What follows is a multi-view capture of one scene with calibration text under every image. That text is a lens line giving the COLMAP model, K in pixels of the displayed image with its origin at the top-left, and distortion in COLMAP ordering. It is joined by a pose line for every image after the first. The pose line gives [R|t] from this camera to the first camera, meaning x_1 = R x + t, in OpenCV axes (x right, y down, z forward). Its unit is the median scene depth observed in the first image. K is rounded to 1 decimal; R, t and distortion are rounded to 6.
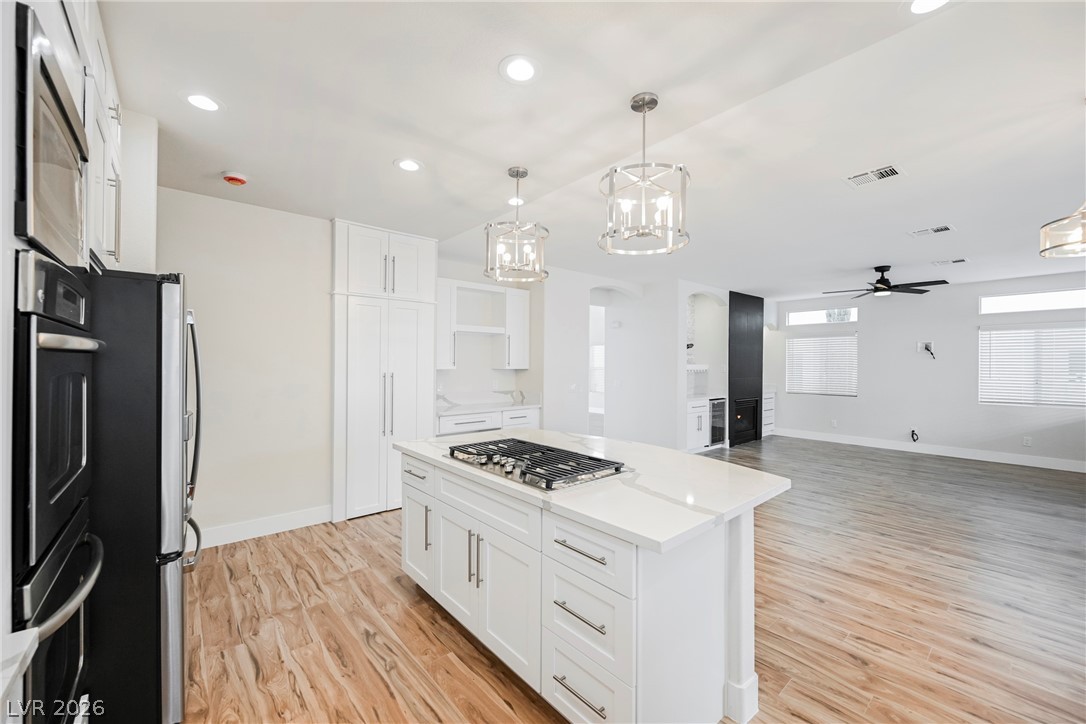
lens RADIAL K [[426.7, 0, 540.0], [0, 426.7, 366.0], [0, 0, 1]] dist [-0.002466, -0.000194]
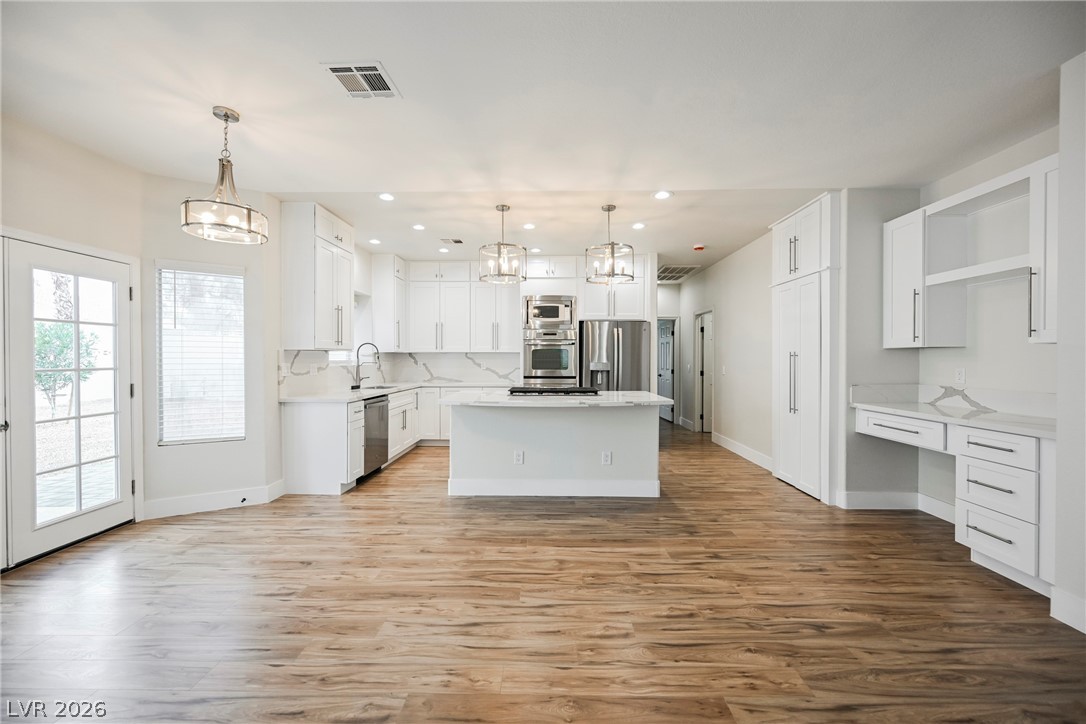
lens RADIAL K [[422.8, 0, 543.7], [0, 422.8, 362.8], [0, 0, 1]] dist [-0.000783, -0.000101]
pose [[-0.657620, 0.000862, -0.753349, 1.211644], [-0.009904, 0.999903, 0.009789, 0.058652], [0.753284, 0.013899, -0.657548, 1.846280]]
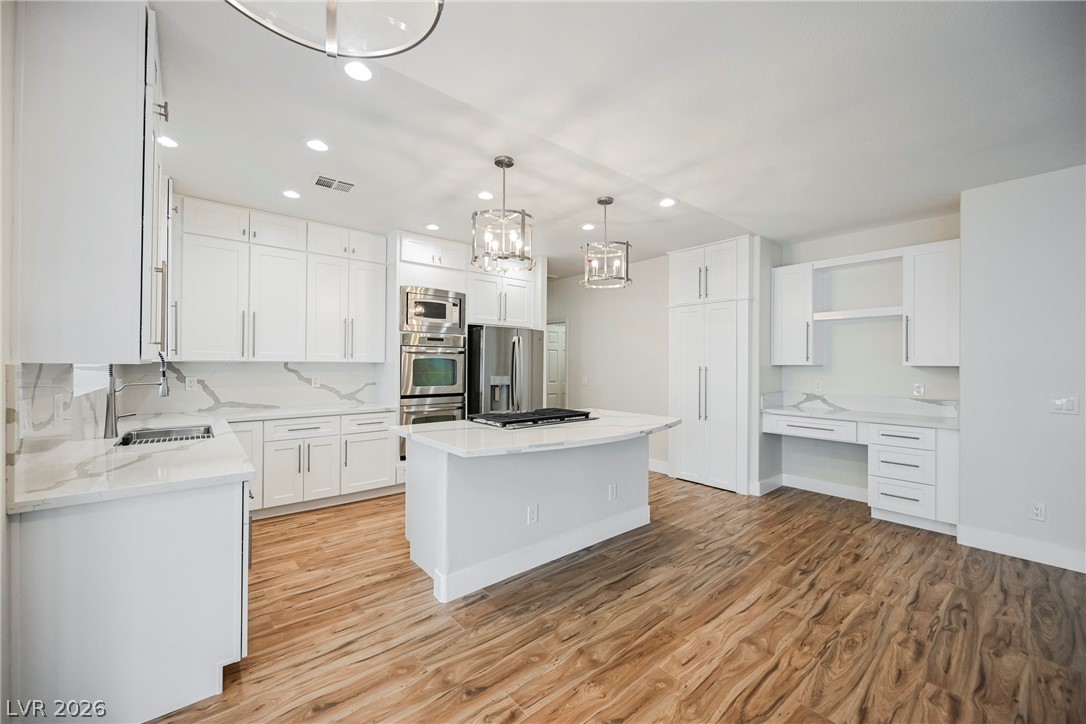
lens RADIAL K [[422.0, 0, 546.4], [0, 422.0, 363.7], [0, 0, 1]] dist [-0.000909, -0.000060]
pose [[-0.000275, -0.005489, -0.999985, 1.218971], [-0.013034, 0.999900, -0.005484, 0.031243], [0.999915, 0.013032, -0.000347, 0.866350]]
